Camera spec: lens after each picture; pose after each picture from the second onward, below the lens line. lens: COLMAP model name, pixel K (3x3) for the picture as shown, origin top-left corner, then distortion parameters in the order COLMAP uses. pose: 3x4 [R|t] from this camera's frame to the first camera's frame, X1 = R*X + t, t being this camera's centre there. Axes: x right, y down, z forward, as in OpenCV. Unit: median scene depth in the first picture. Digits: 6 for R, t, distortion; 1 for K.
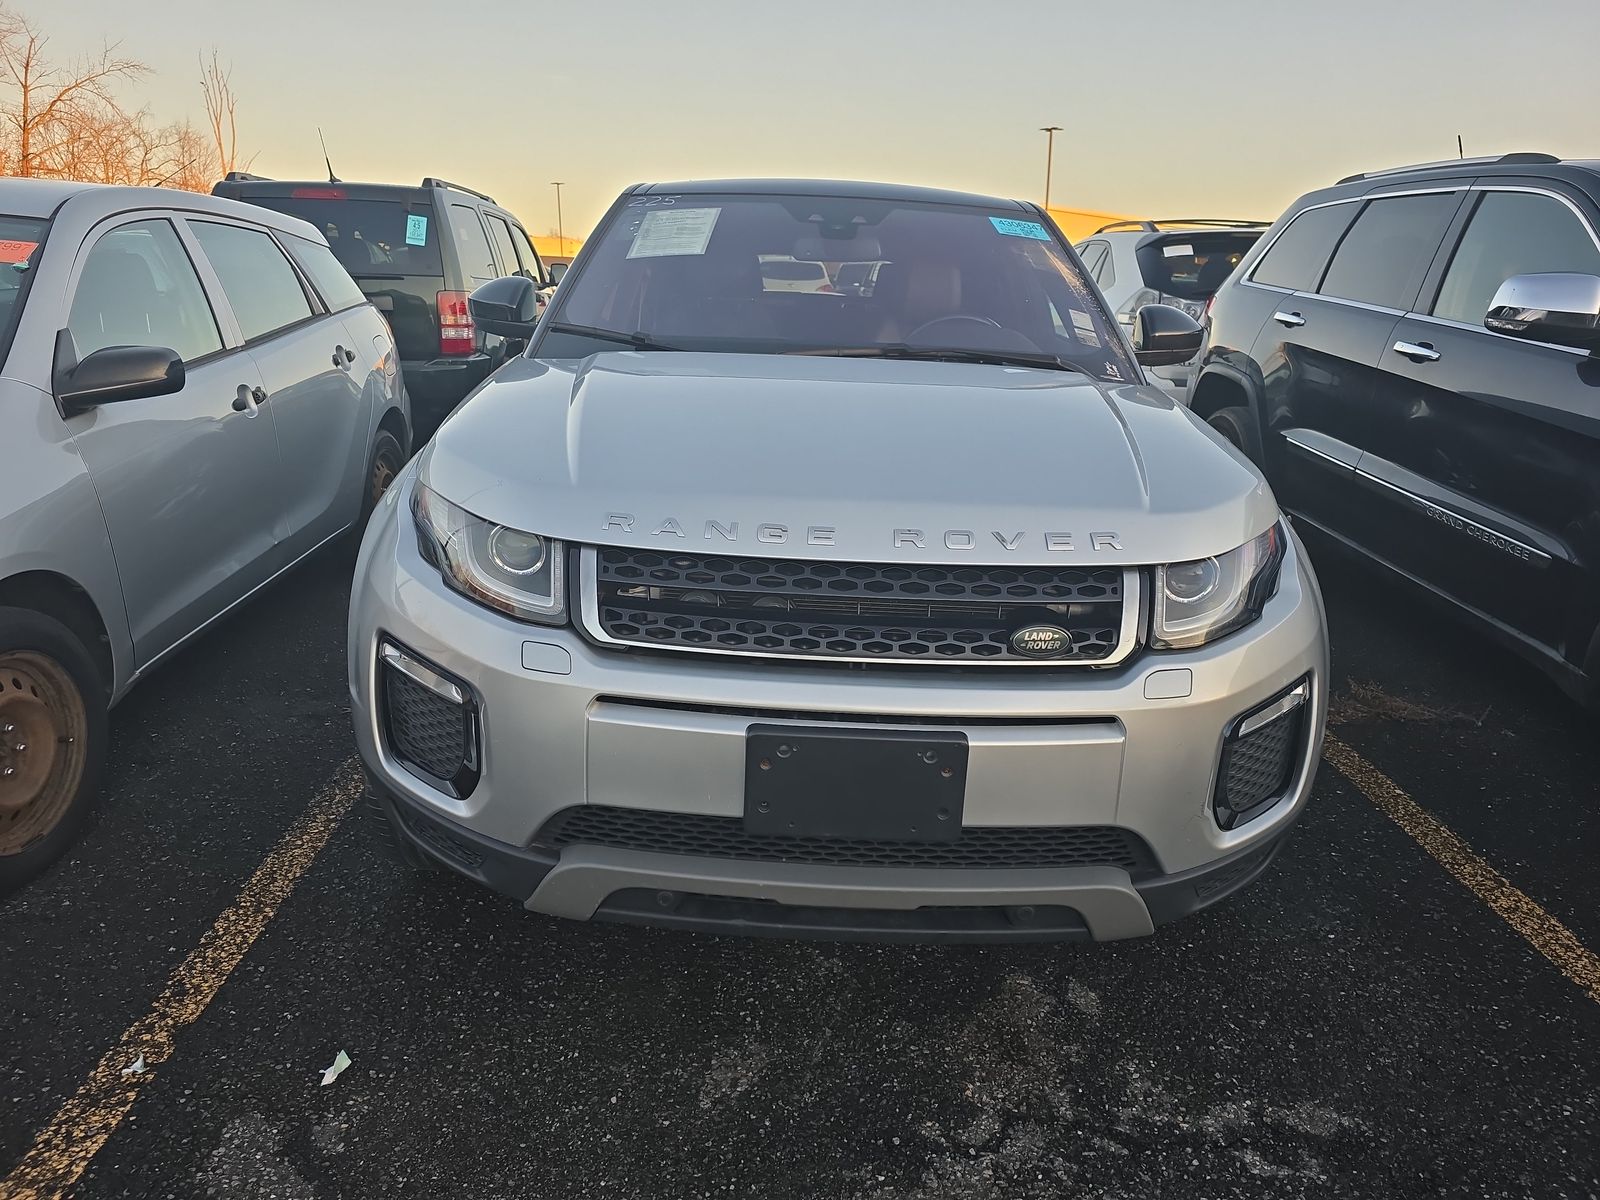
lens RADIAL K [[1071.6, 0, 800.0], [0, 1071.6, 600.0], [0, 0, 1]] dist [0.035095, -0.024695]
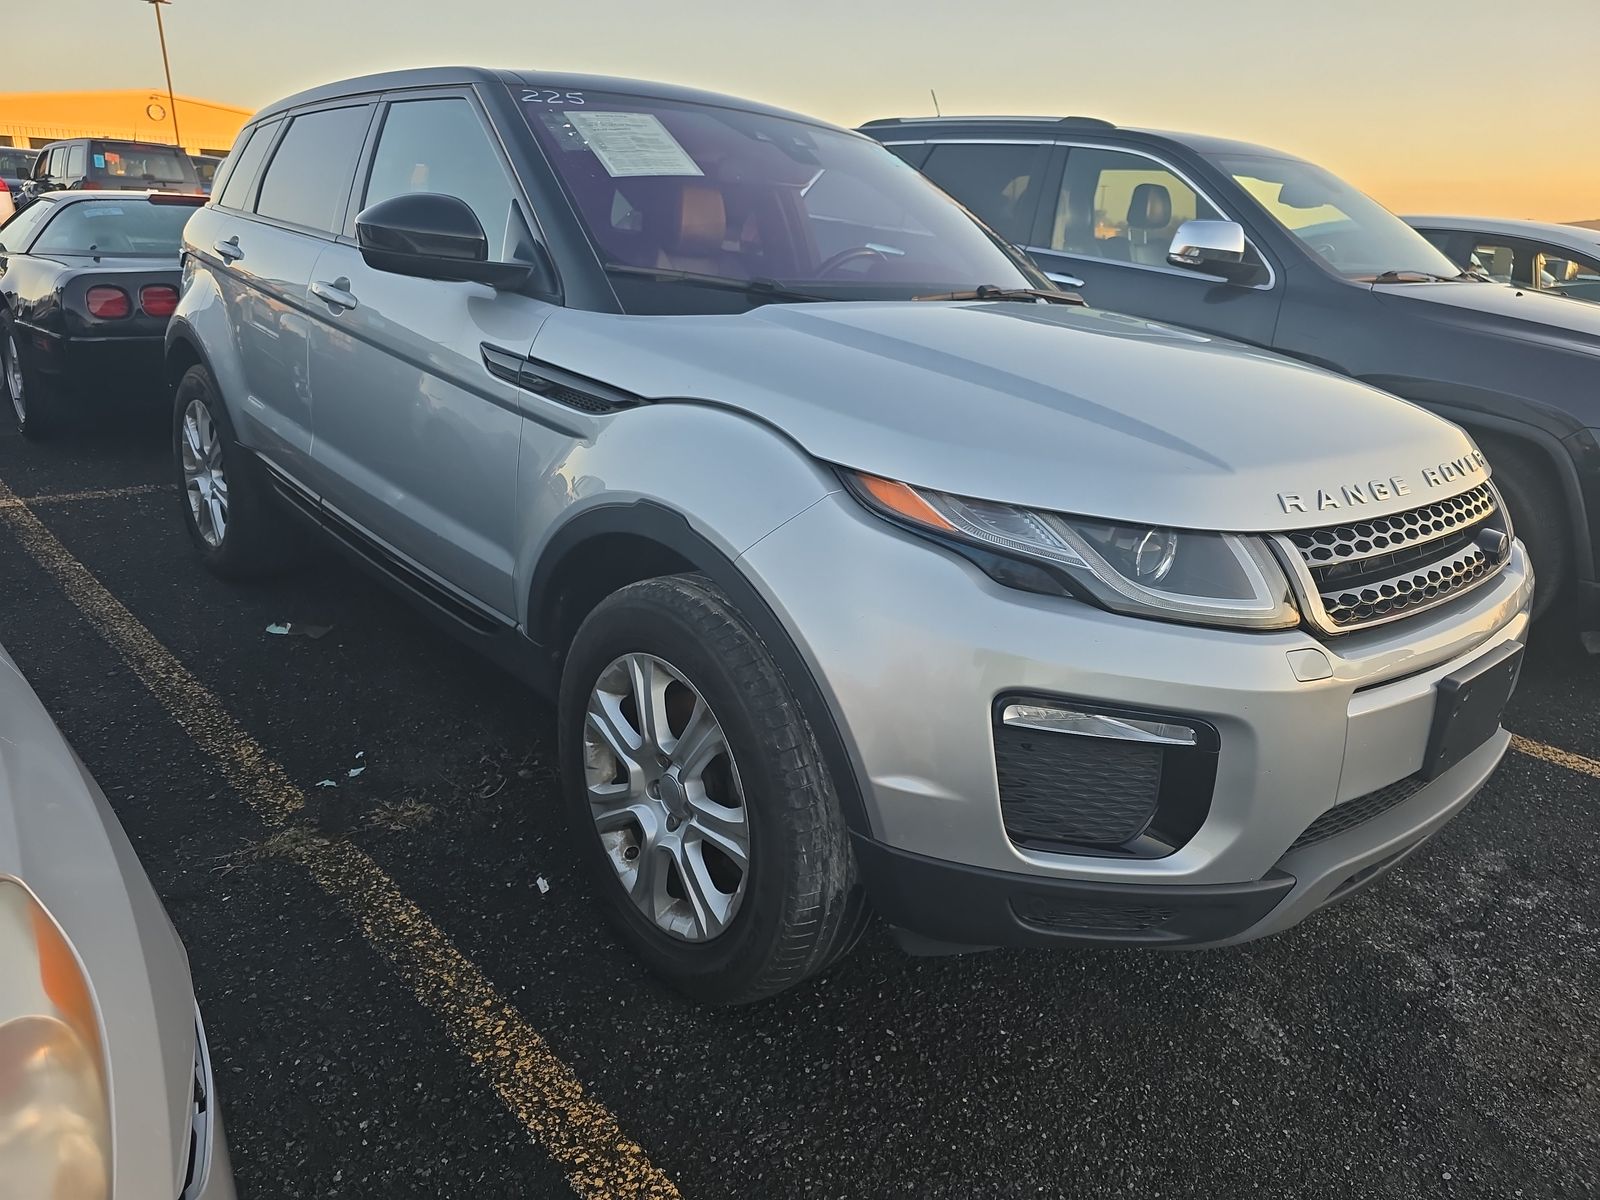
lens RADIAL K [[1071.6, 0, 800.0], [0, 1071.6, 600.0], [0, 0, 1]] dist [0.035095, -0.024695]
pose [[0.756269, -0.207546, 0.620469, -0.981641], [0.164086, 0.978209, 0.127210, -0.161970], [-0.633350, 0.005606, 0.773845, 0.503237]]
